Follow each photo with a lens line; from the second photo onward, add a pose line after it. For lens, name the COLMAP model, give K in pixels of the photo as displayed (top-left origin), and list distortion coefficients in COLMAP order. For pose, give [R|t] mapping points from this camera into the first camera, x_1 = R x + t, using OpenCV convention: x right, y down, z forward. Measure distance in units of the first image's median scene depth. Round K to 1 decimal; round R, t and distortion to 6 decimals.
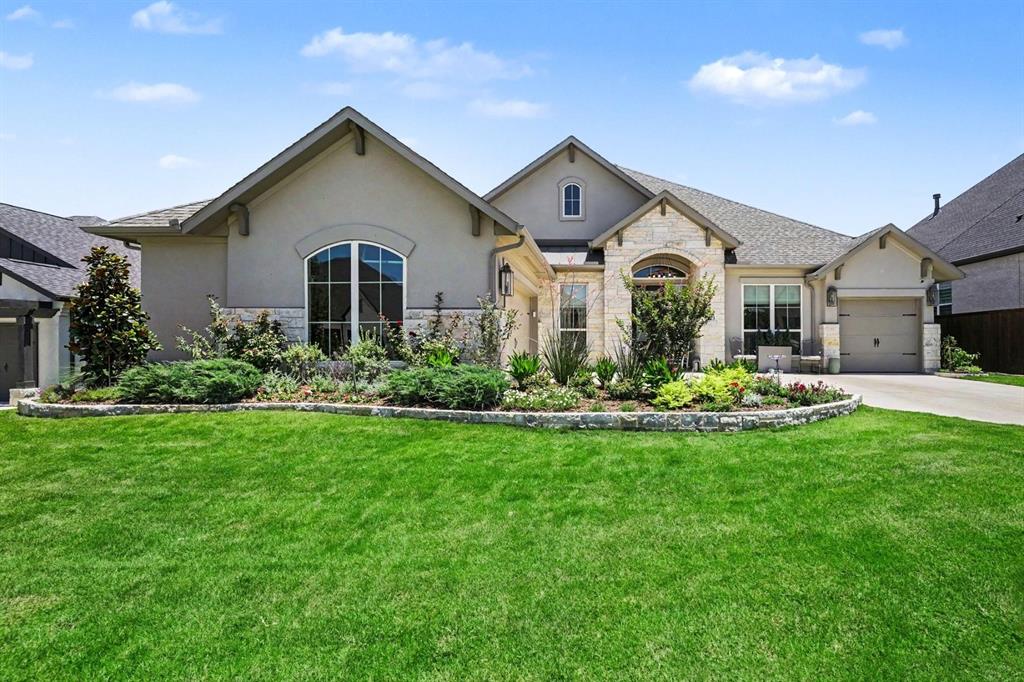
lens RADIAL K [[499.3, 0, 585.5], [0, 499.3, 299.9], [0, 0, 1]] dist [-0.021243, 0.000118]
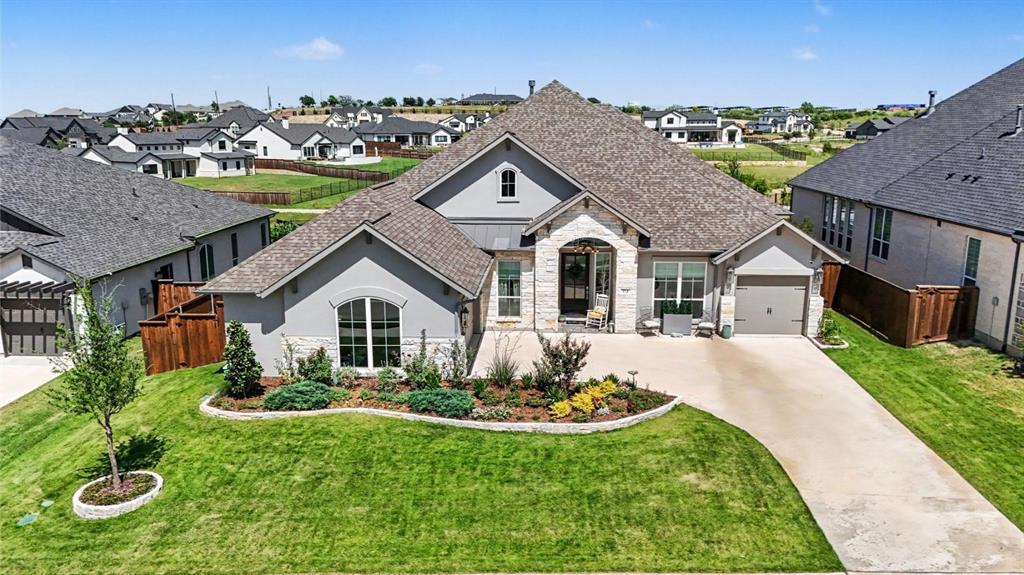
lens RADIAL K [[767.4, 0, 512.0], [0, 767.4, 287.5], [0, 0, 1]] dist [0.009369, 0.002601]
pose [[0.999693, 0.009503, -0.022894, 0.024624], [-0.002680, 0.959611, 0.281317, -0.493884], [0.024643, -0.281169, 0.959342, -0.768782]]
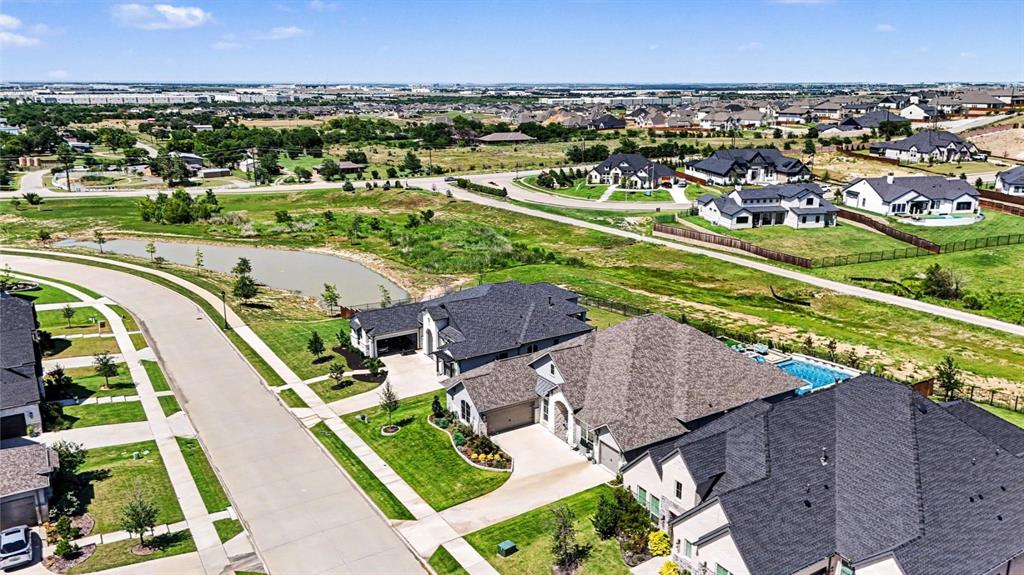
lens RADIAL K [[767.4, 0, 512.0], [0, 767.4, 287.5], [0, 0, 1]] dist [0.009369, 0.002601]
pose [[0.536945, 0.221414, -0.814043, 3.428836], [0.072447, 0.949277, 0.305982, -2.079922], [0.840501, -0.223270, 0.493669, -1.259865]]
